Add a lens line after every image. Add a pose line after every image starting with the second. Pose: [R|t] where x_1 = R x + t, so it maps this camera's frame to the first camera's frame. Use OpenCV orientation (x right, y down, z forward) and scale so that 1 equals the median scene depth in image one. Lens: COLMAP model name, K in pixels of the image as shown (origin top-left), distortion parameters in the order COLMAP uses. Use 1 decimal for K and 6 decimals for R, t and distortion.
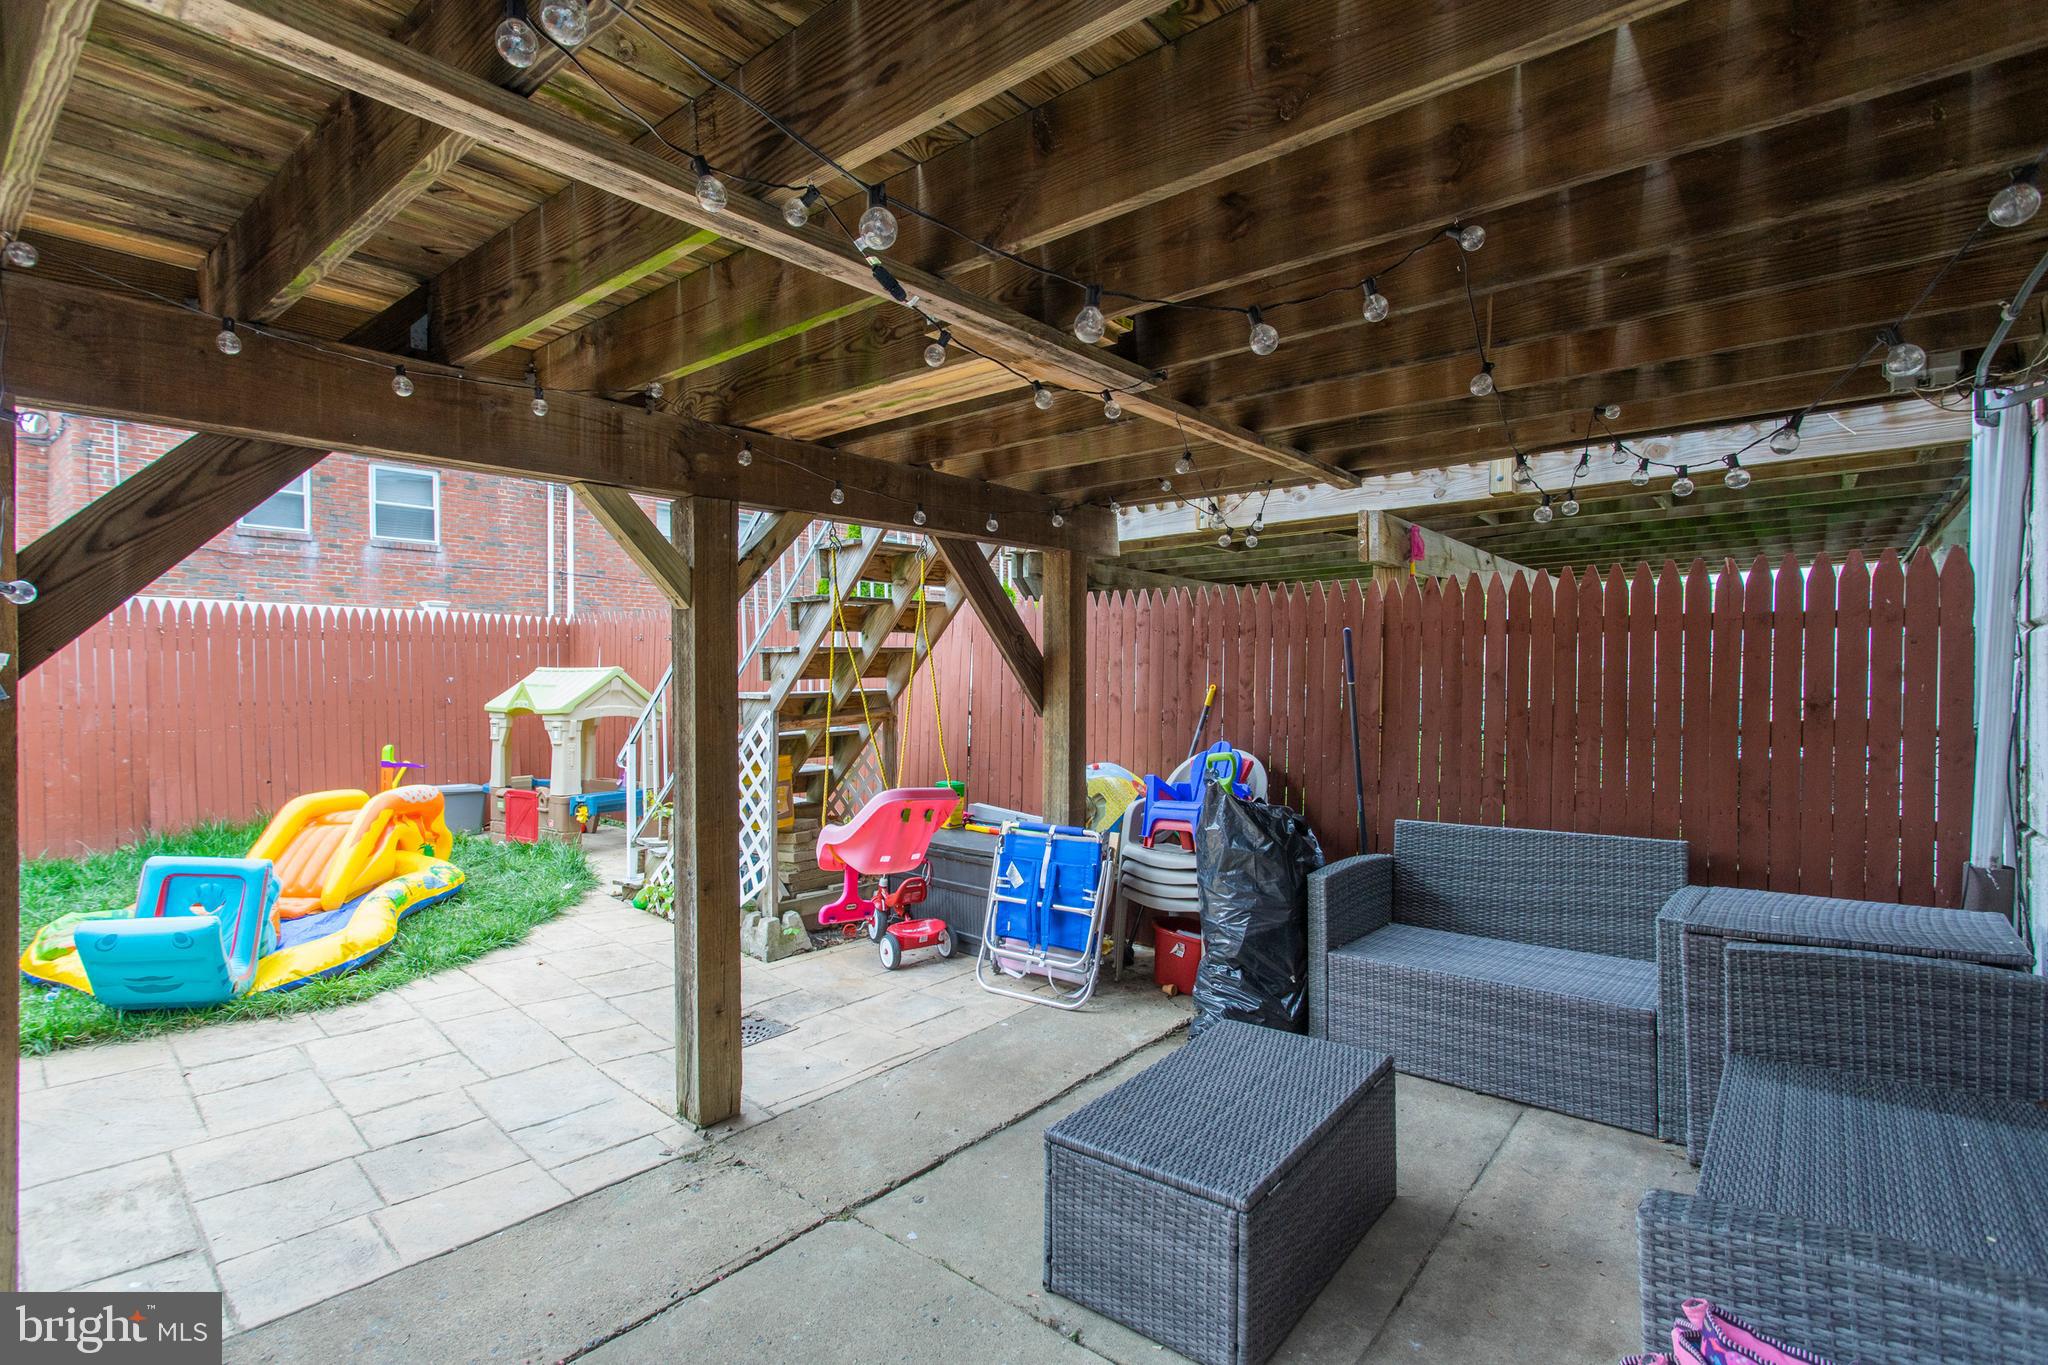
lens RADIAL K [[976.1, 0, 1024.0], [0, 976.1, 682.5], [0, 0, 1]] dist [-0.002511, 0.000370]
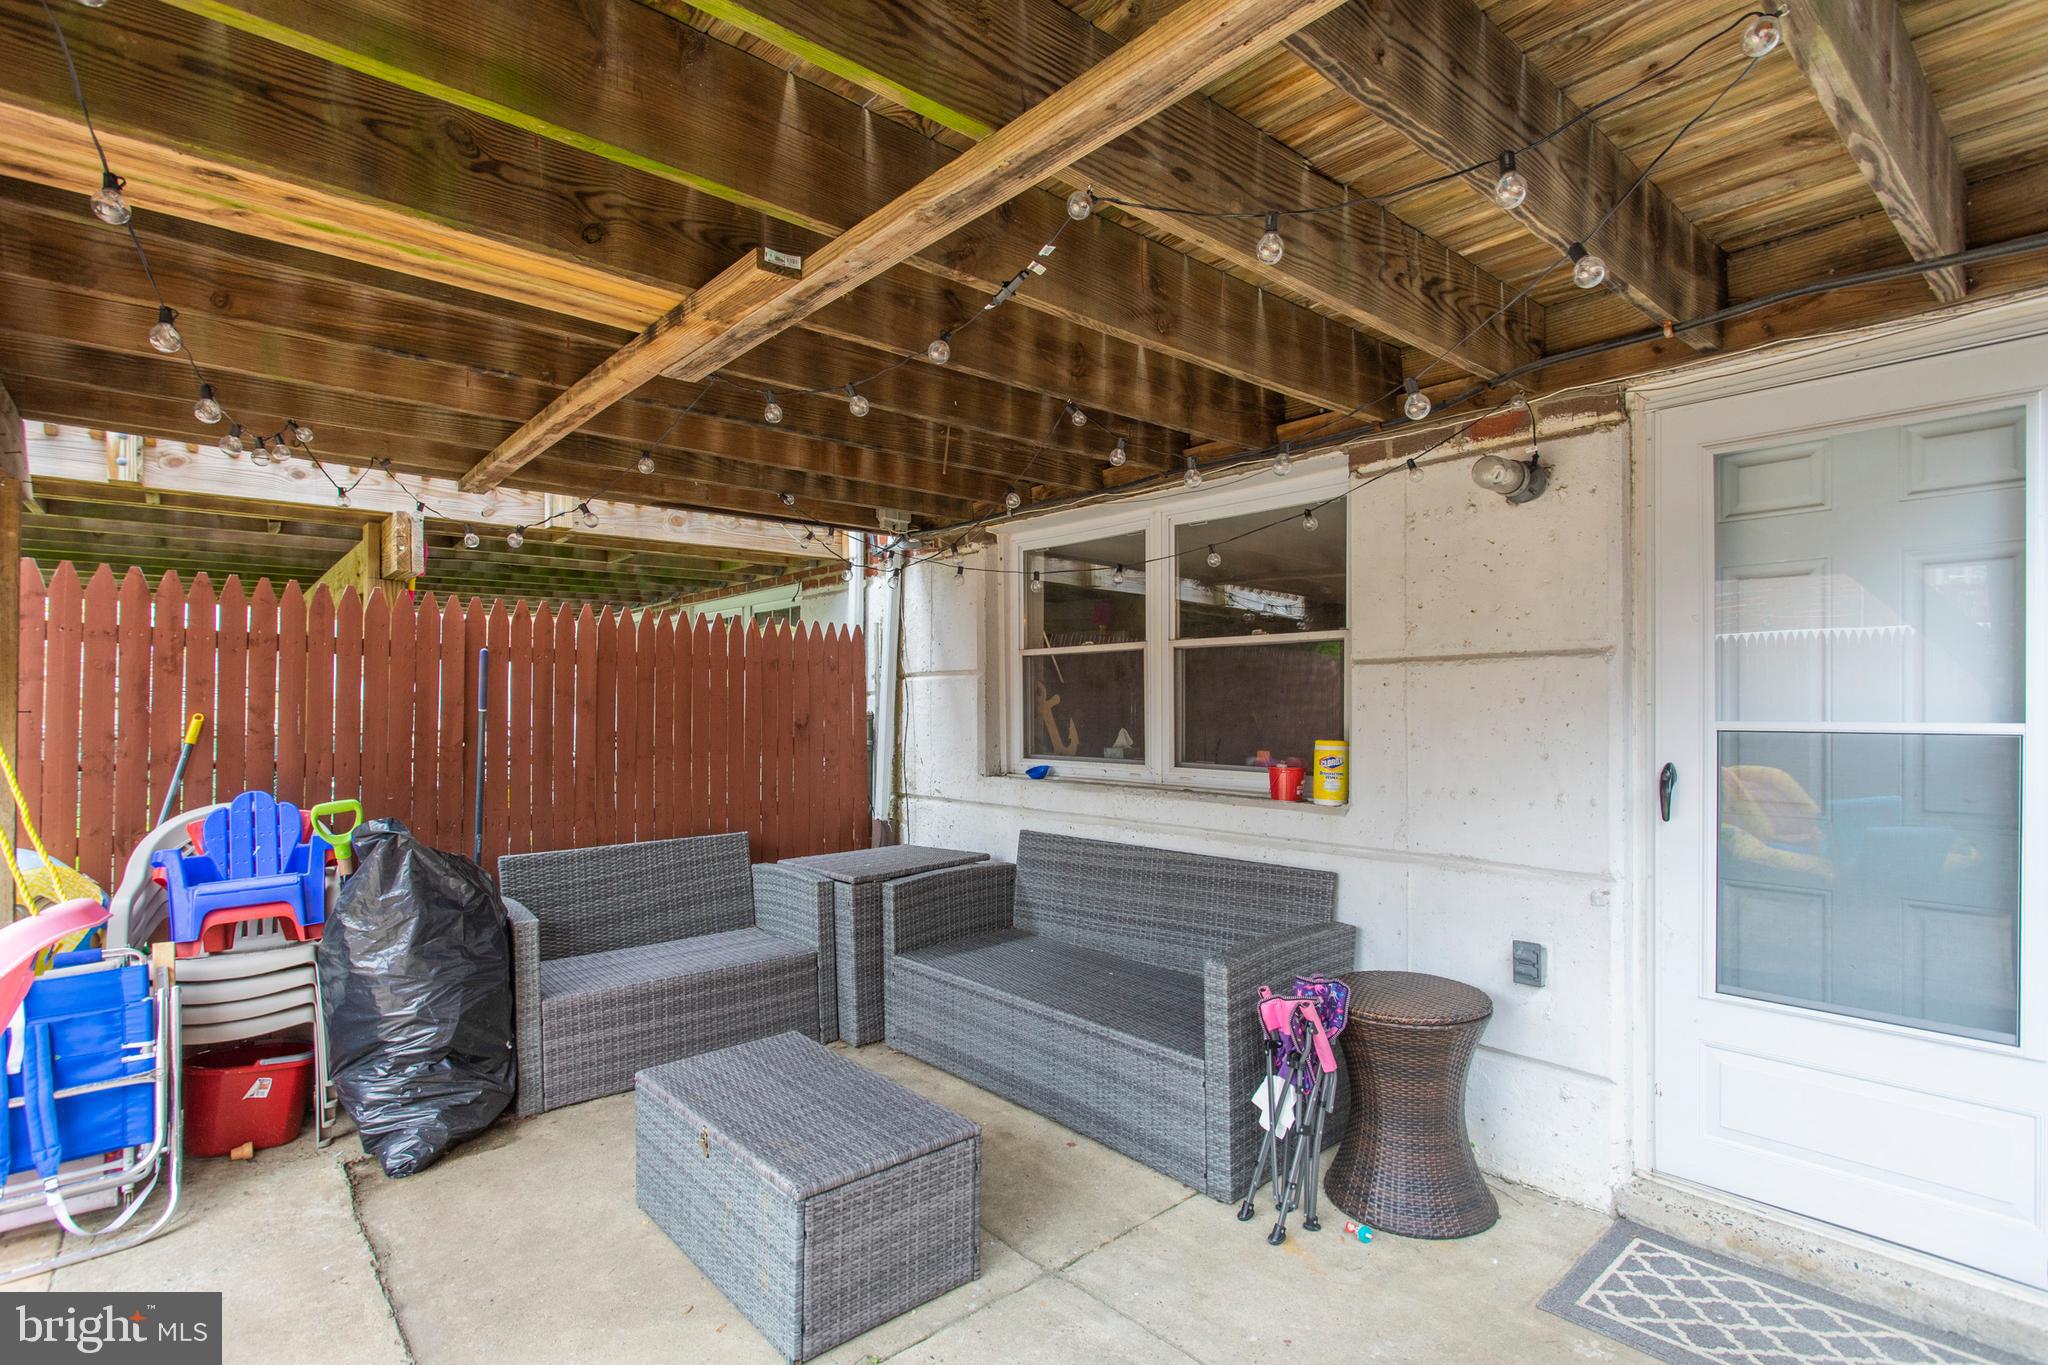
lens RADIAL K [[991.0, 0, 1020.5], [0, 991.0, 709.7], [0, 0, 1]] dist [-0.006576, 0.000191]
pose [[0.164050, 0.004334, 0.986442, -0.525740], [0.006840, 0.999961, -0.005531, 0.009418], [-0.986428, 0.007655, 0.164014, 0.392769]]
